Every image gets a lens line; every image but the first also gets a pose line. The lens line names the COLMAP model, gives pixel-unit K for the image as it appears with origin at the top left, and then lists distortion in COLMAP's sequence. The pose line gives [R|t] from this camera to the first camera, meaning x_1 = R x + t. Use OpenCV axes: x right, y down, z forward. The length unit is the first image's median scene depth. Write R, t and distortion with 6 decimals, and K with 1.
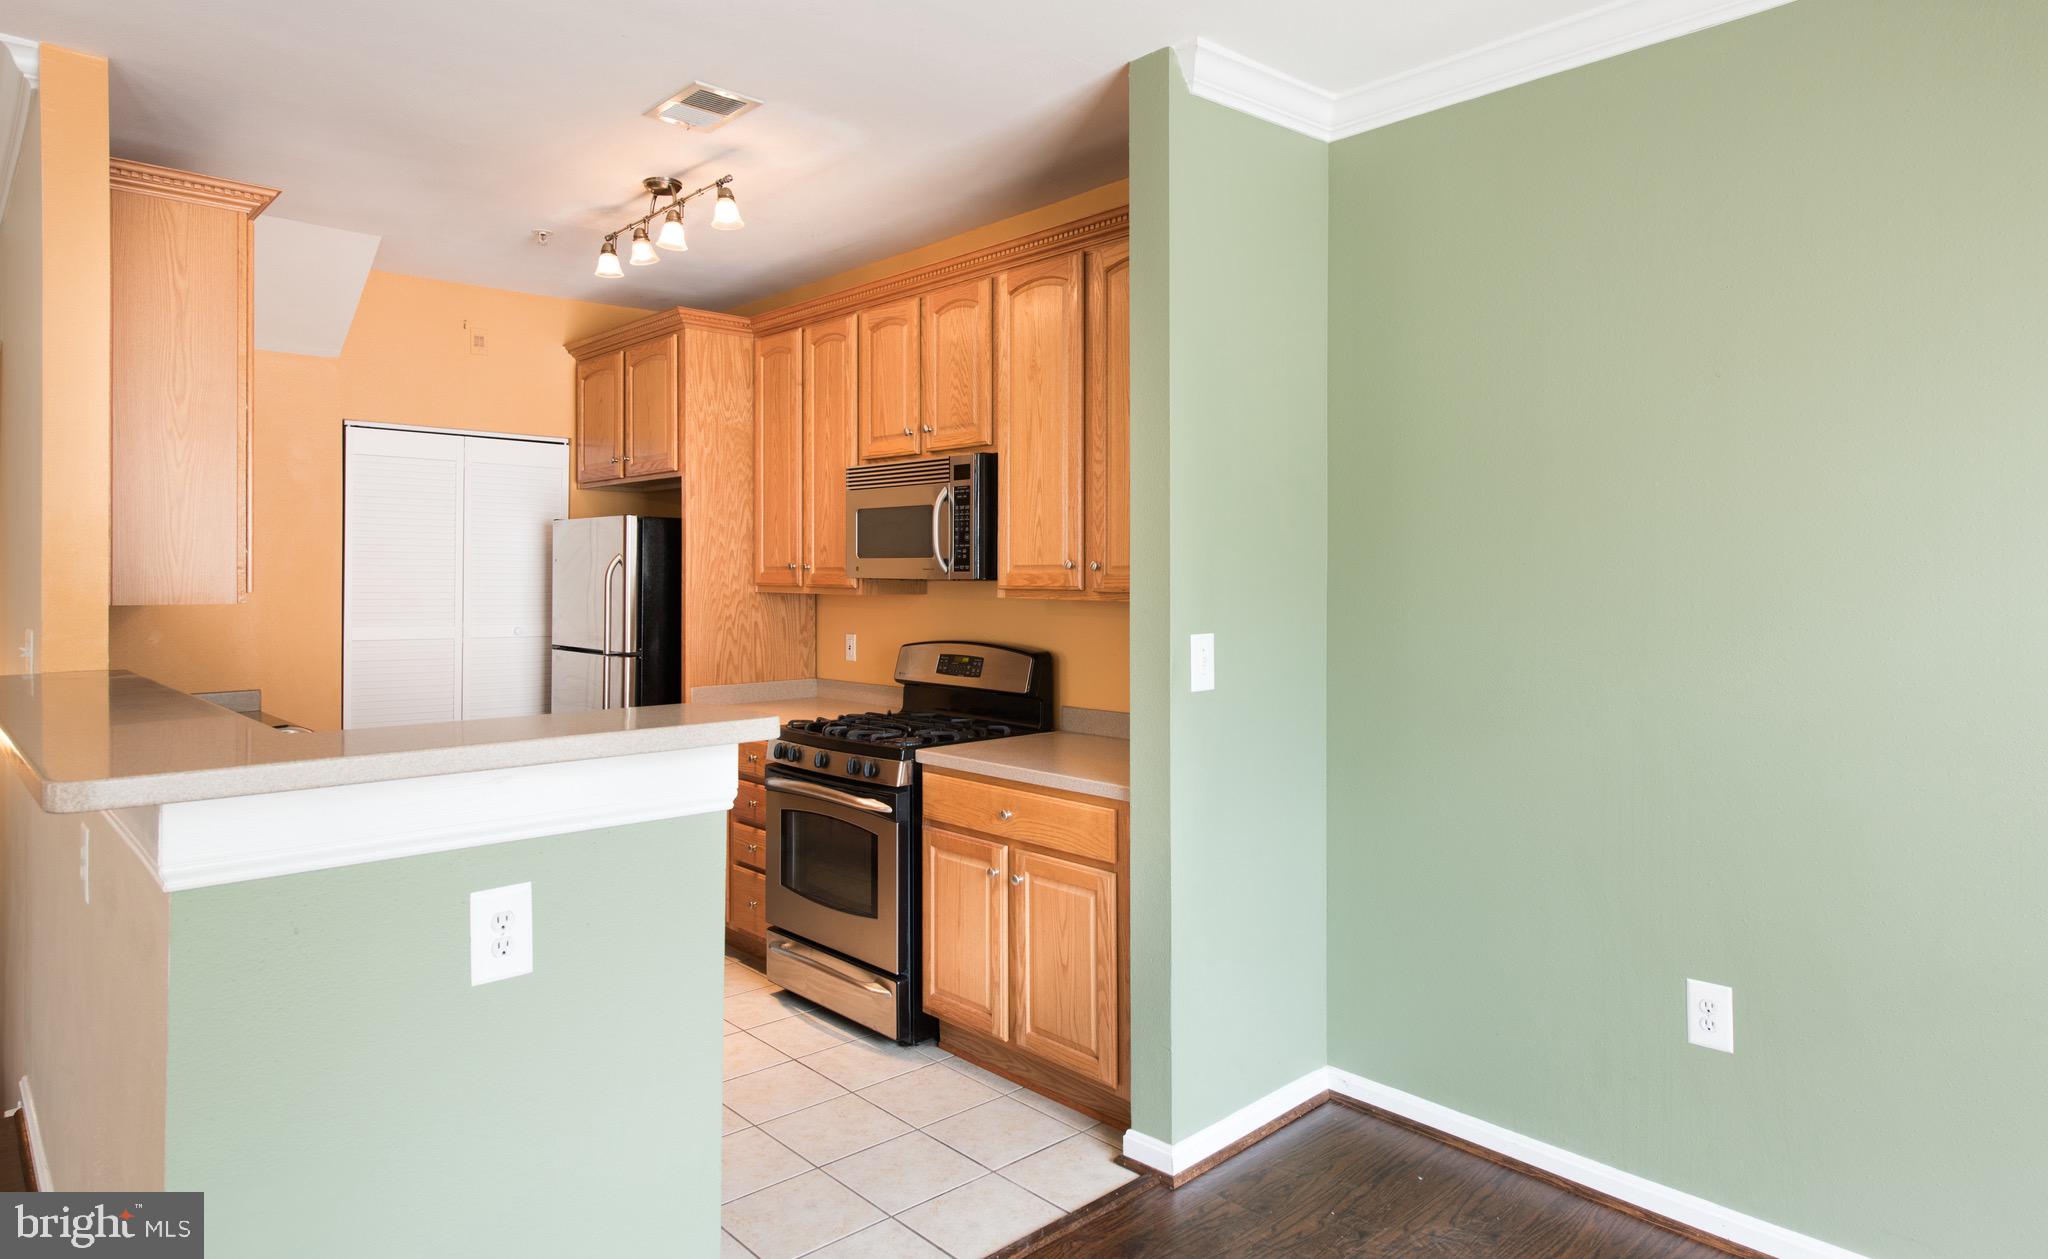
lens RADIAL K [[1202.1, 0, 1022.7], [0, 1202.1, 587.6], [0, 0, 1]] dist [0.002159, 0.000392]
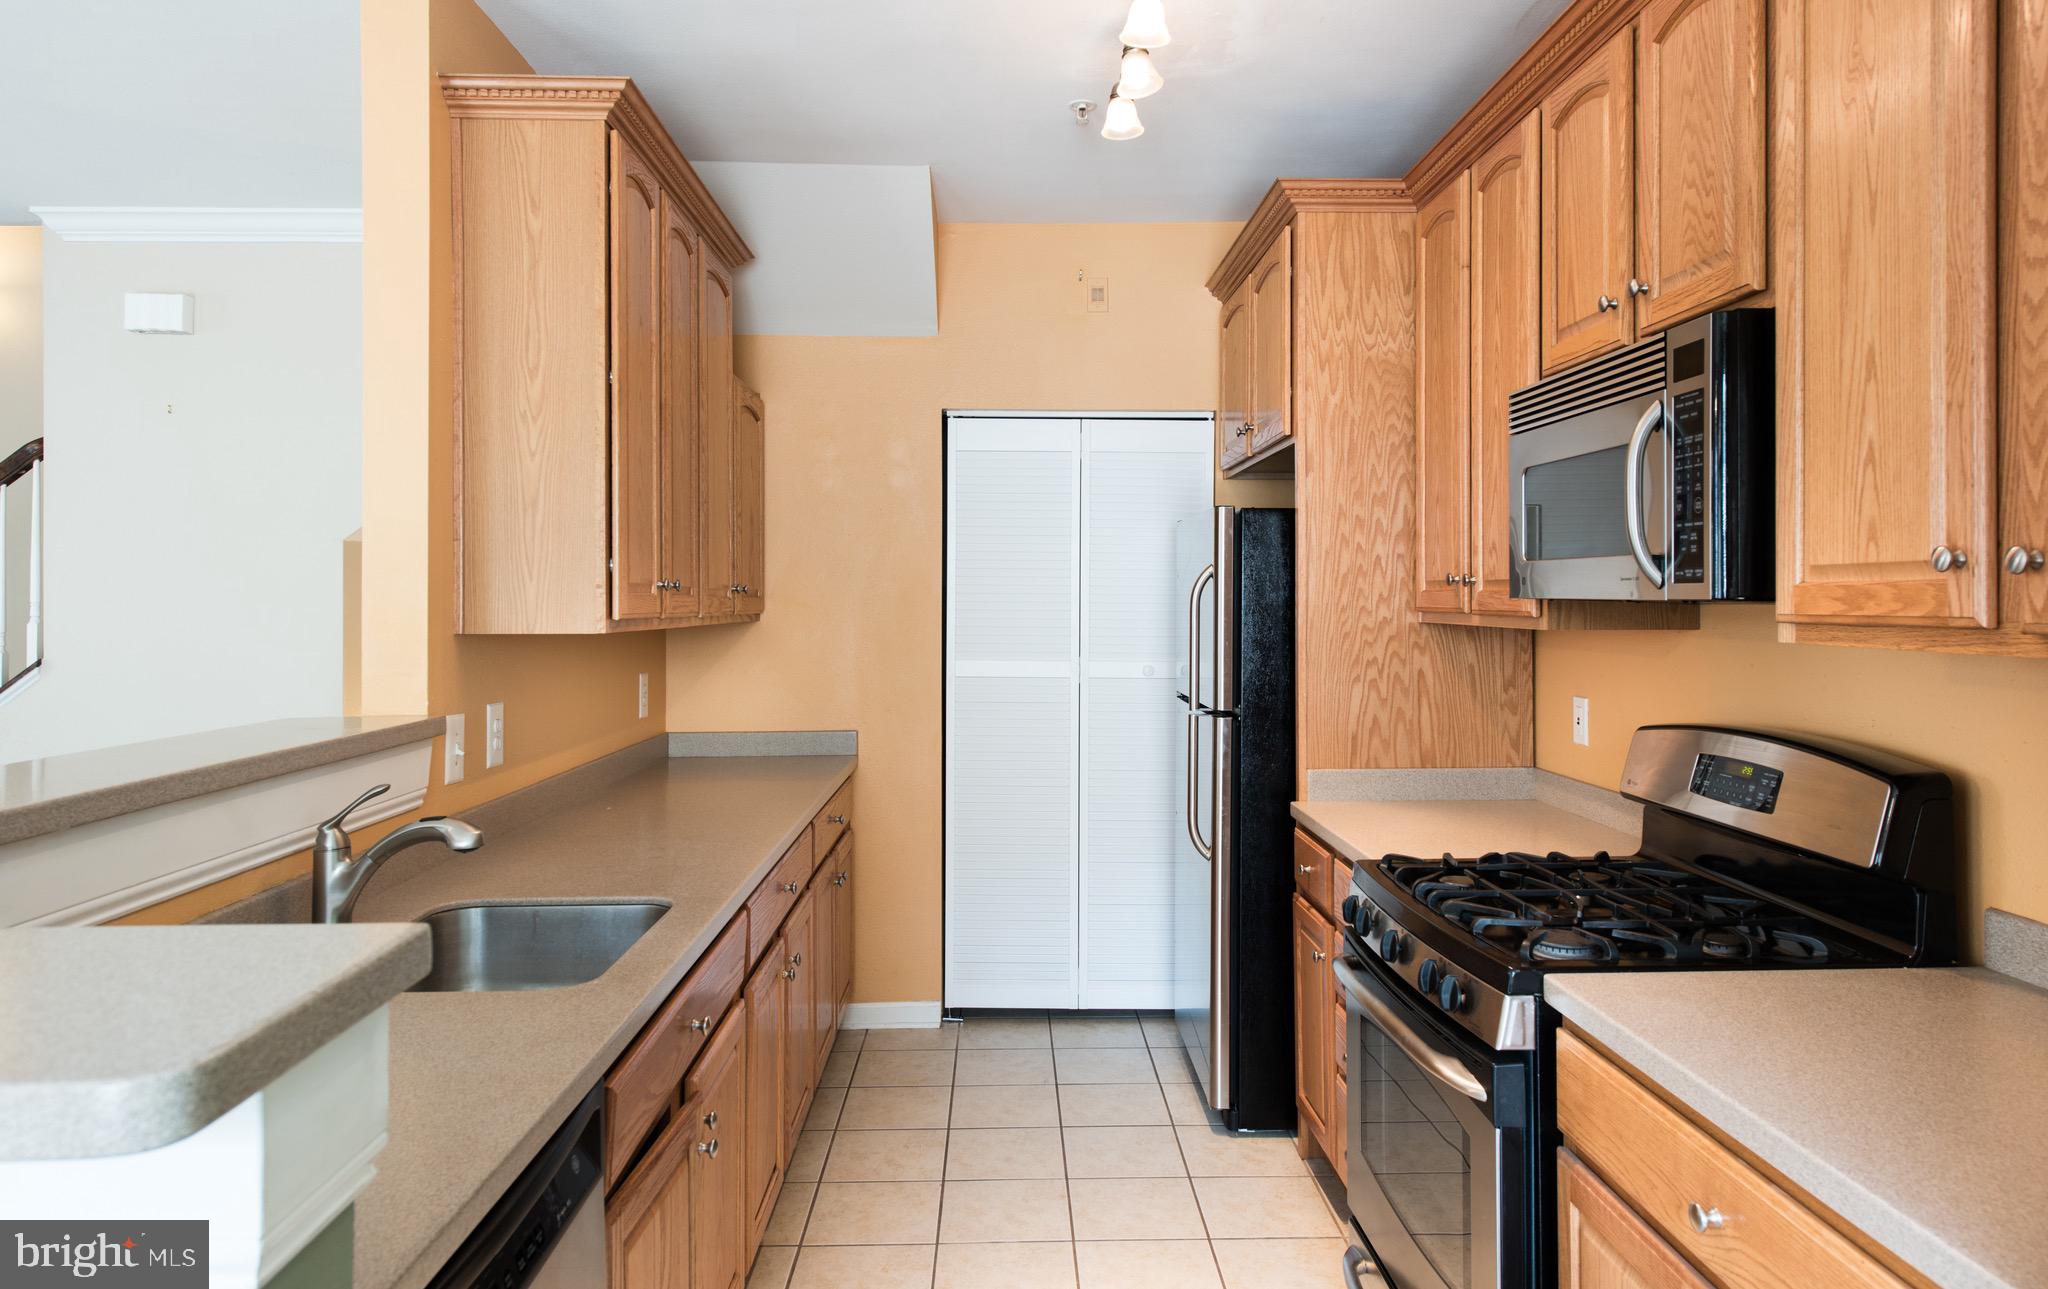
lens RADIAL K [[1290.9, 0, 1030.0], [0, 1290.9, 601.8], [0, 0, 1]] dist [0.043502, -0.049310]
pose [[0.757626, -0.001981, -0.652686, 0.072688], [-0.003171, 0.999972, -0.006716, -0.001961], [0.652682, 0.007158, 0.757599, 0.428379]]
